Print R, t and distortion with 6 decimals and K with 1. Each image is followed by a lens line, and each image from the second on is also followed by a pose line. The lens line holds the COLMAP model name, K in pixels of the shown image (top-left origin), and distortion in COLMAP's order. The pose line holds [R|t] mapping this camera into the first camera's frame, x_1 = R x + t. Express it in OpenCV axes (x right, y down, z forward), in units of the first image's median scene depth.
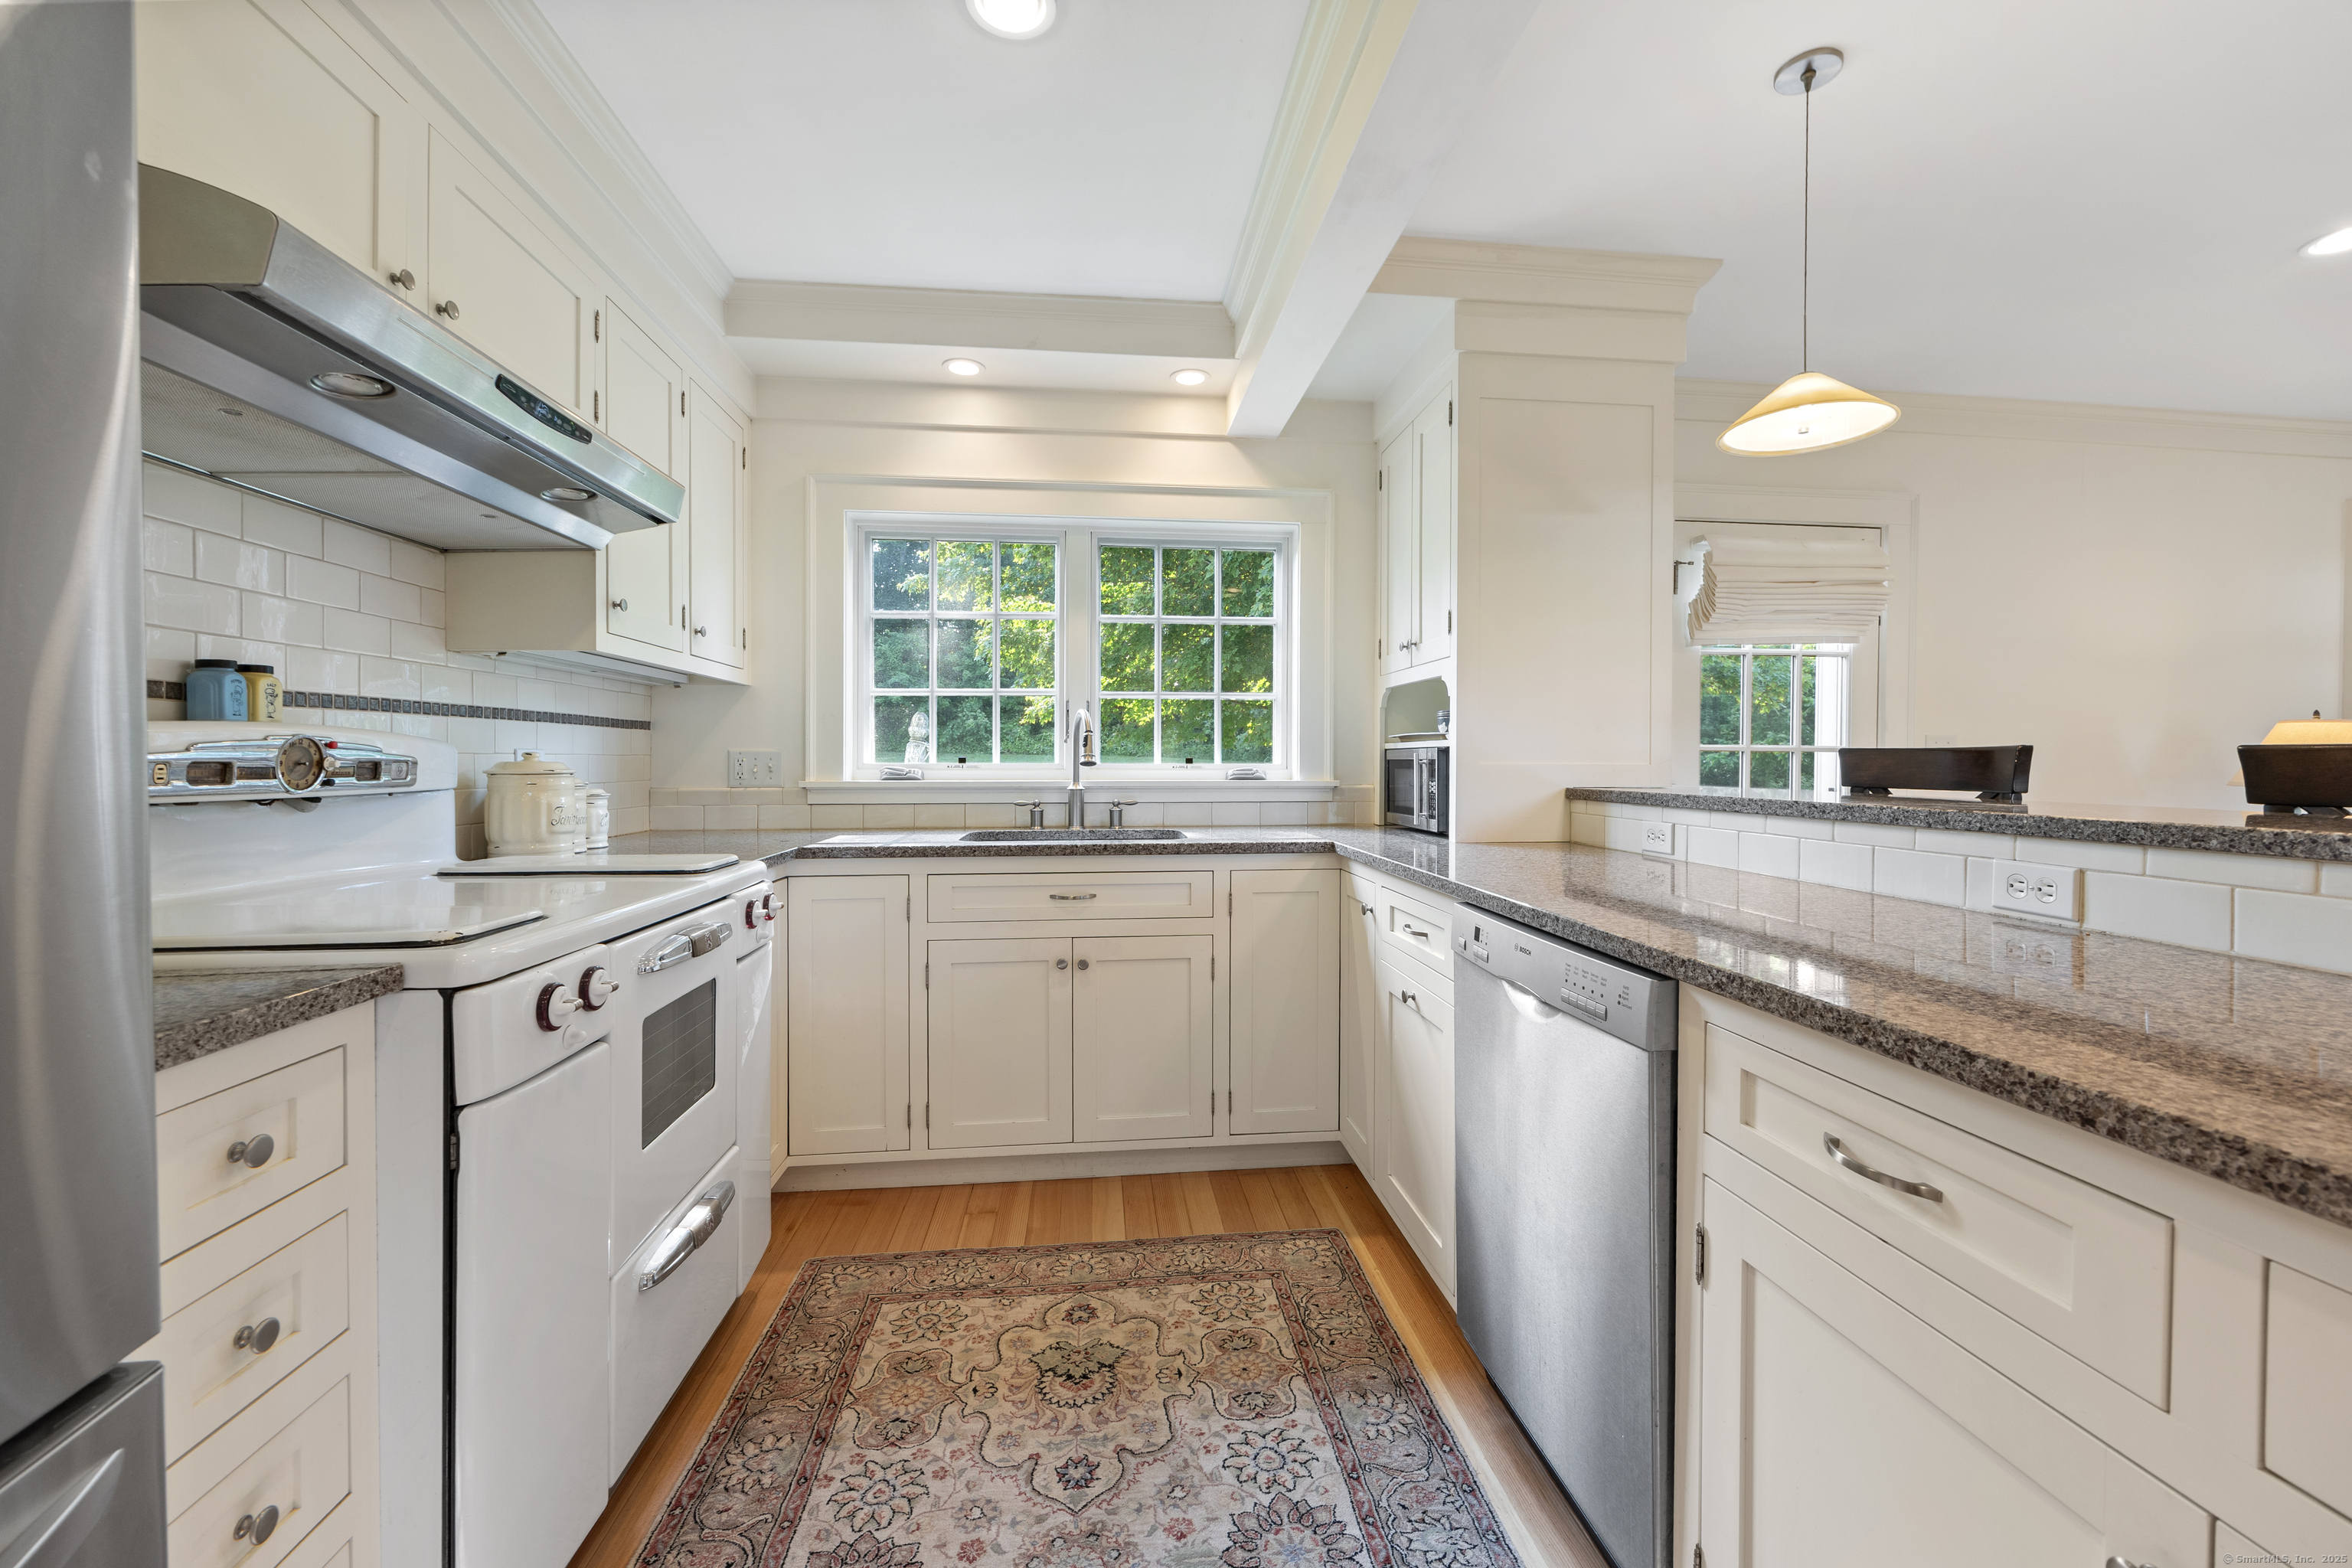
lens RADIAL K [[924.3, 0, 1174.0], [0, 924.3, 818.8], [0, 0, 1]] dist [-0.001937, -0.000204]
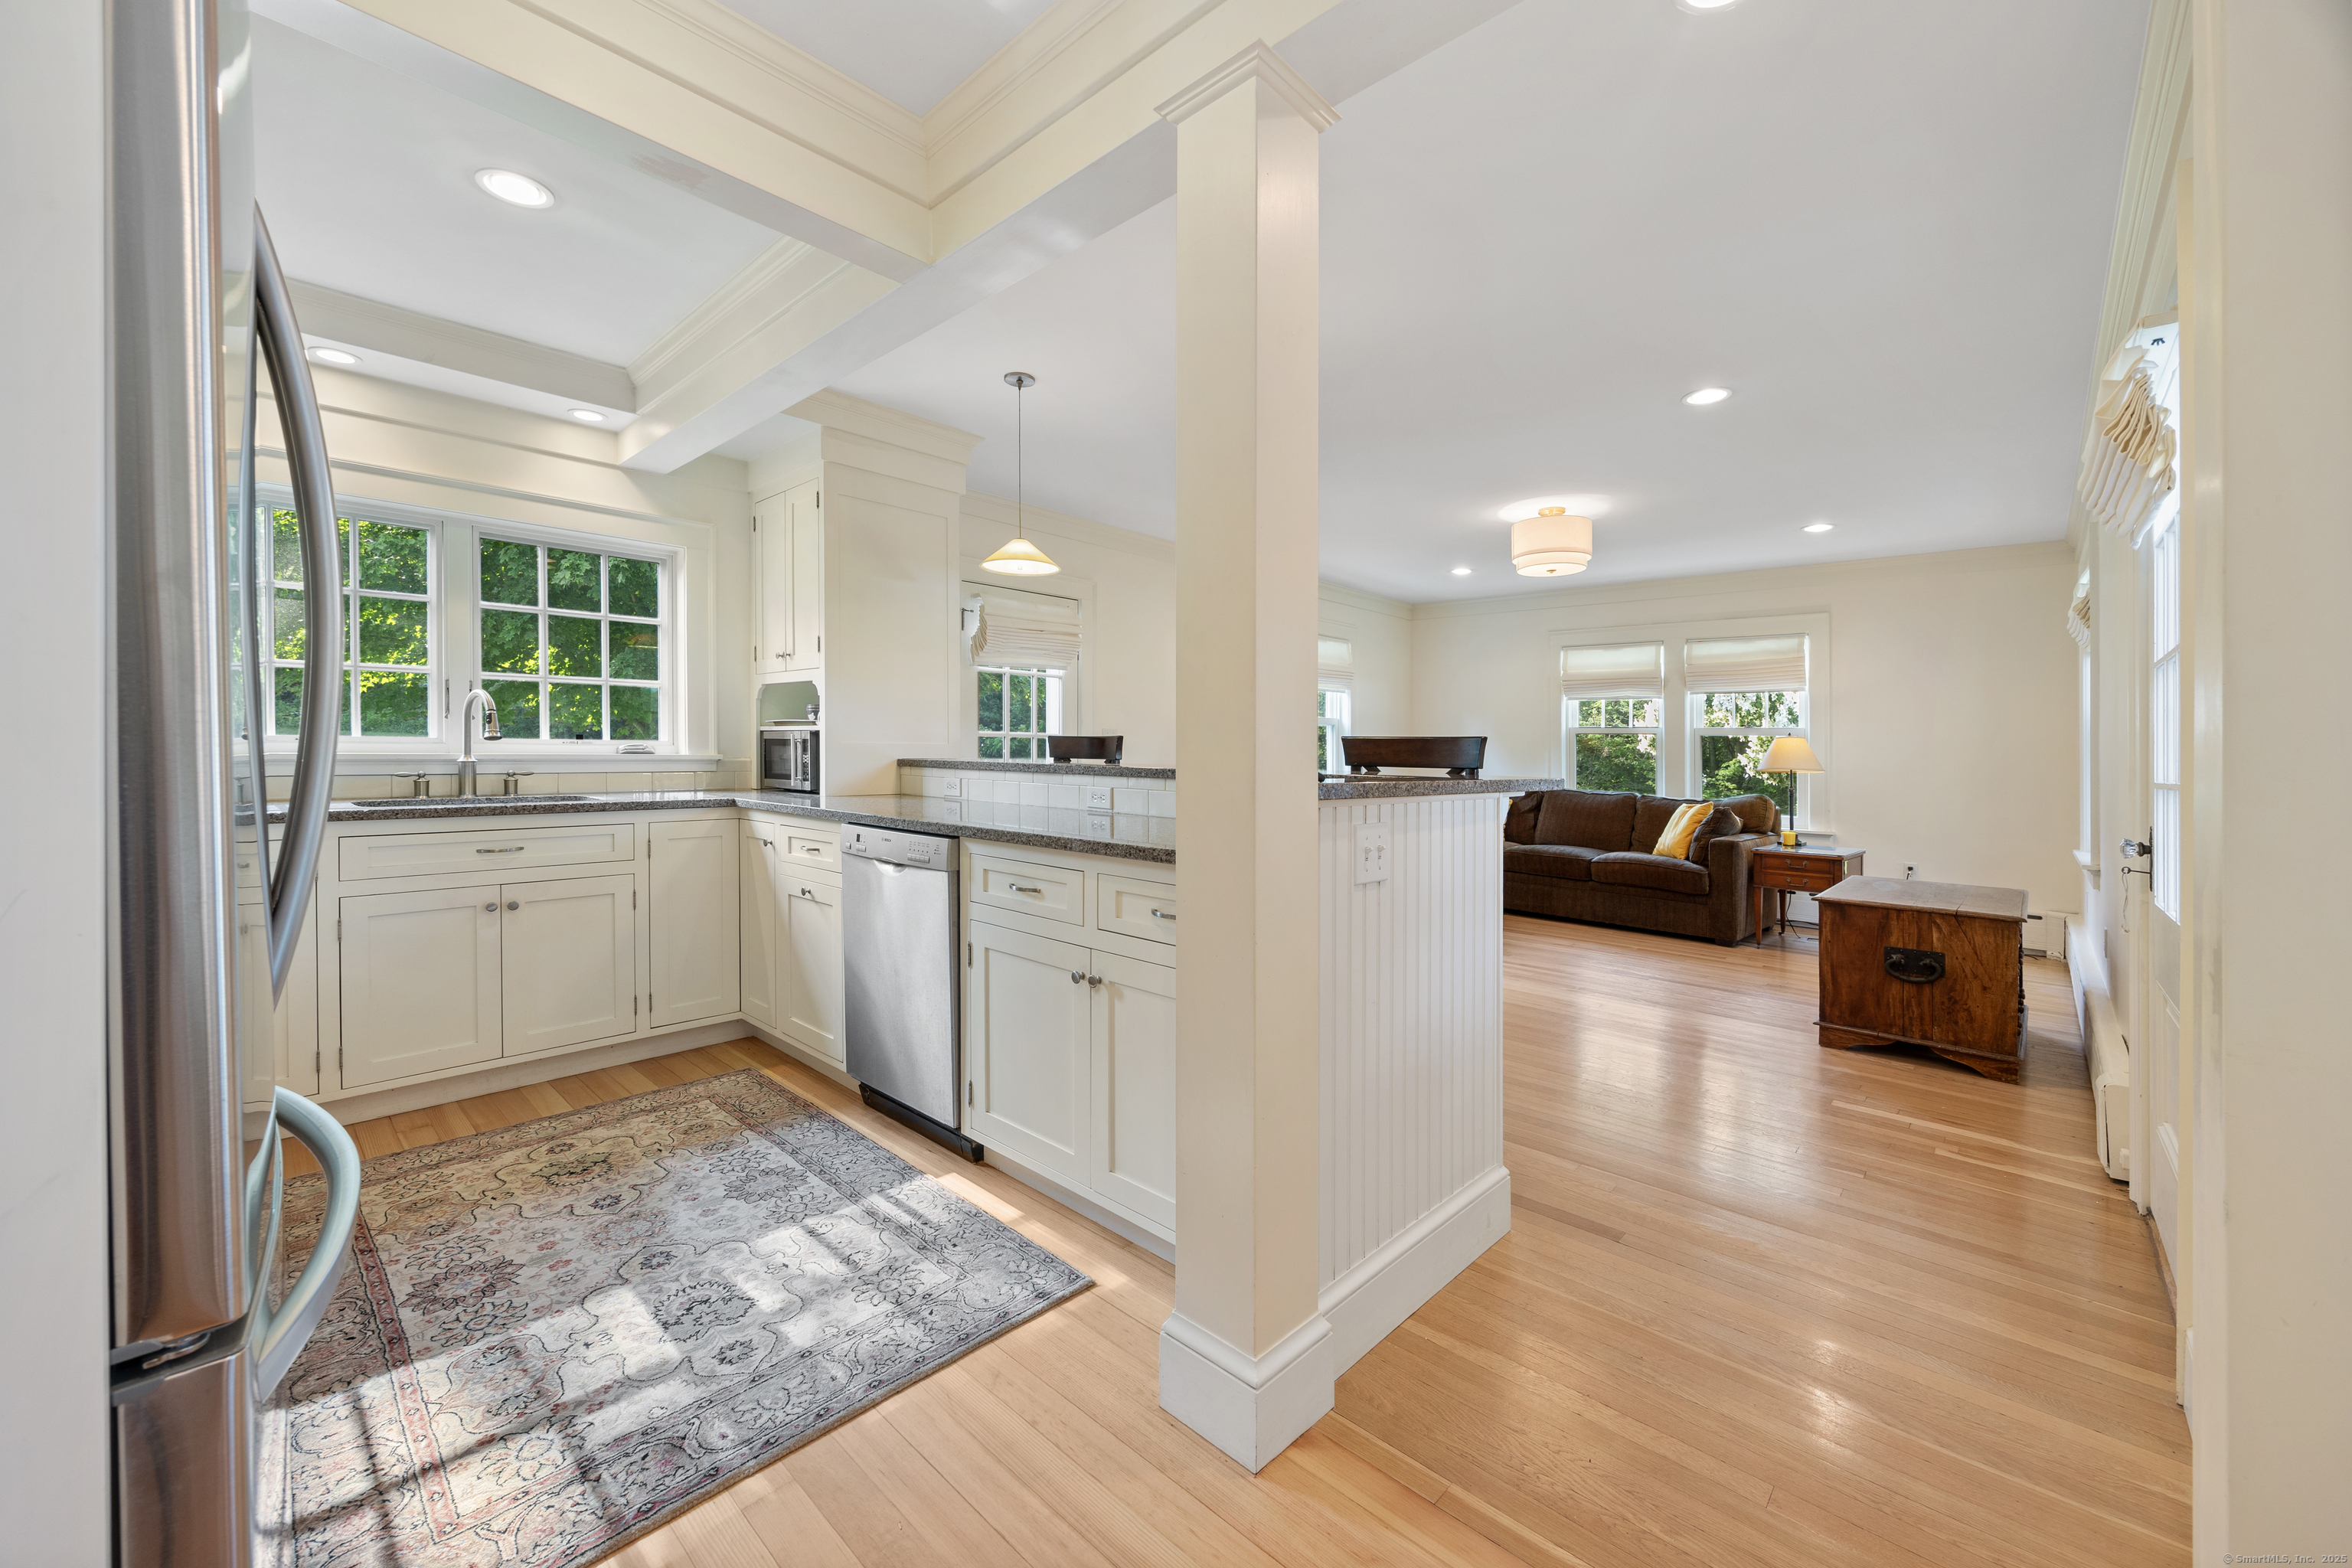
lens RADIAL K [[914.7, 0, 1186.7], [0, 914.7, 733.5], [0, 0, 1]] dist [0.000323, 0.000078]
pose [[0.746526, 0.019507, 0.665070, -0.260557], [0.029739, 0.997593, -0.062642, 0.038784], [-0.664691, 0.066542, 0.744149, -0.515416]]
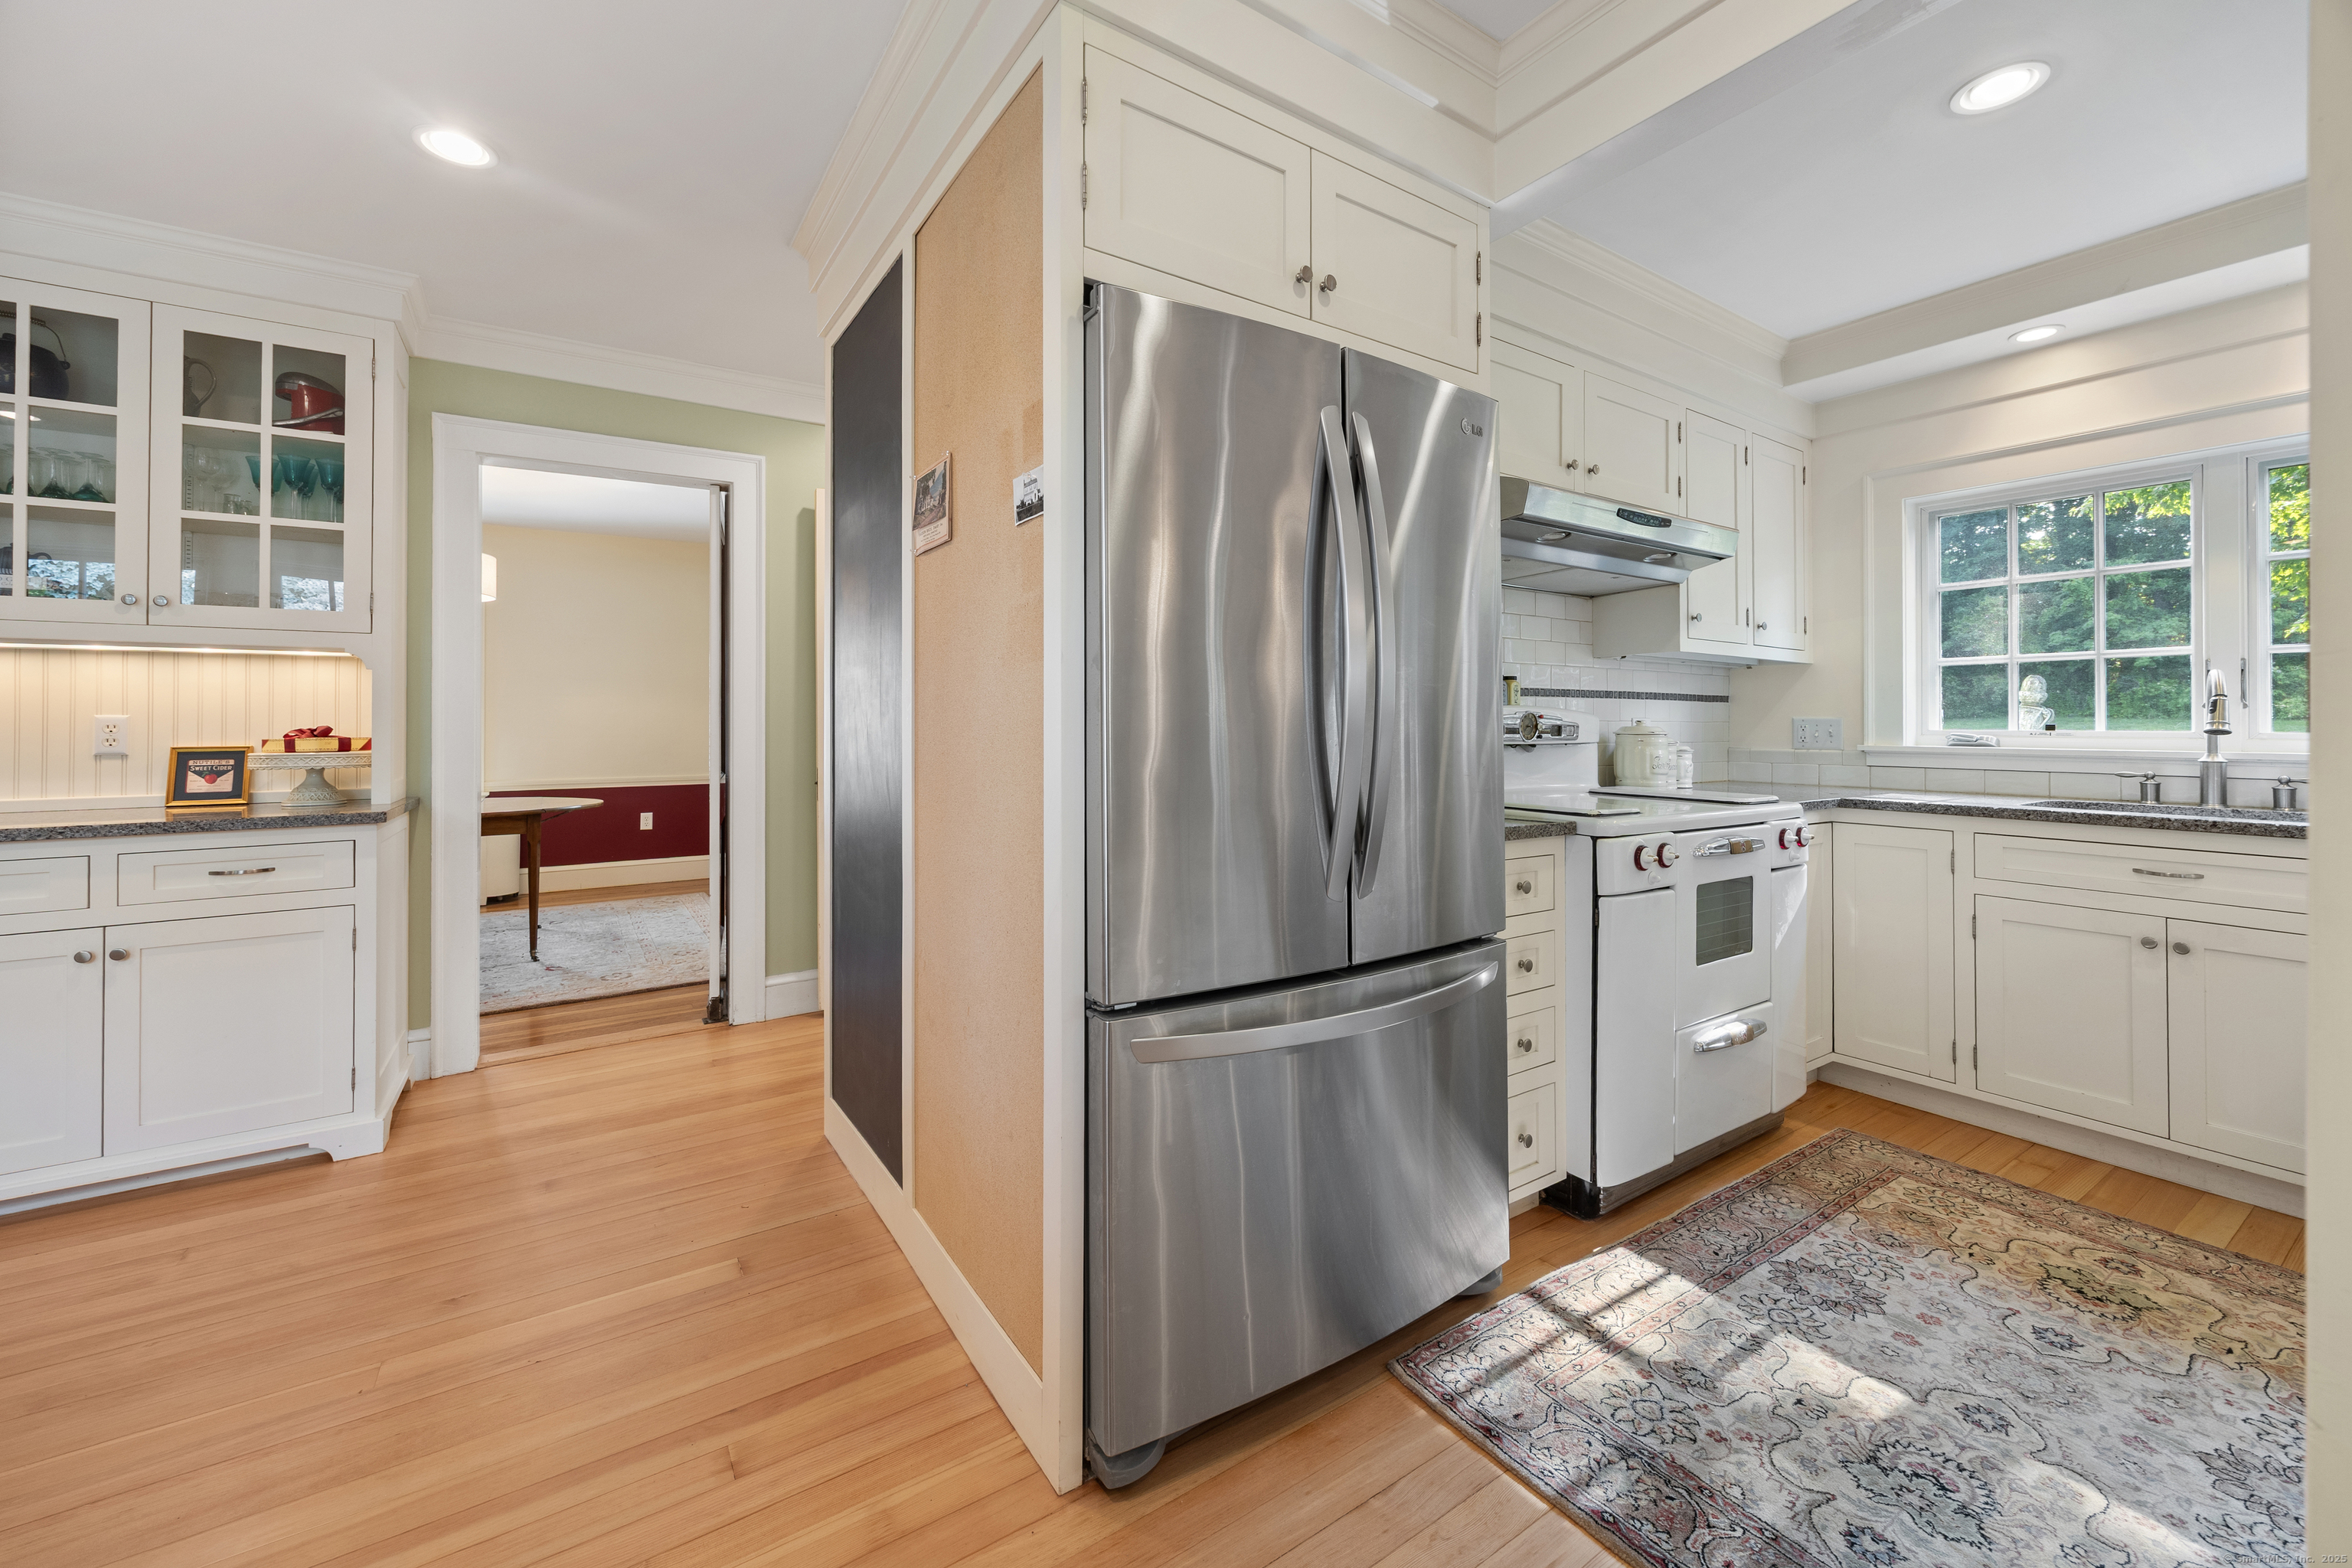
lens RADIAL K [[921.2, 0, 1196.2], [0, 921.2, 627.7], [0, 0, 1]] dist [0.000500, -0.000117]
pose [[0.480162, -0.089626, -0.872589, 0.299935], [-0.060024, 0.989077, -0.134621, 0.026419], [0.875124, 0.117017, 0.469538, -0.384264]]
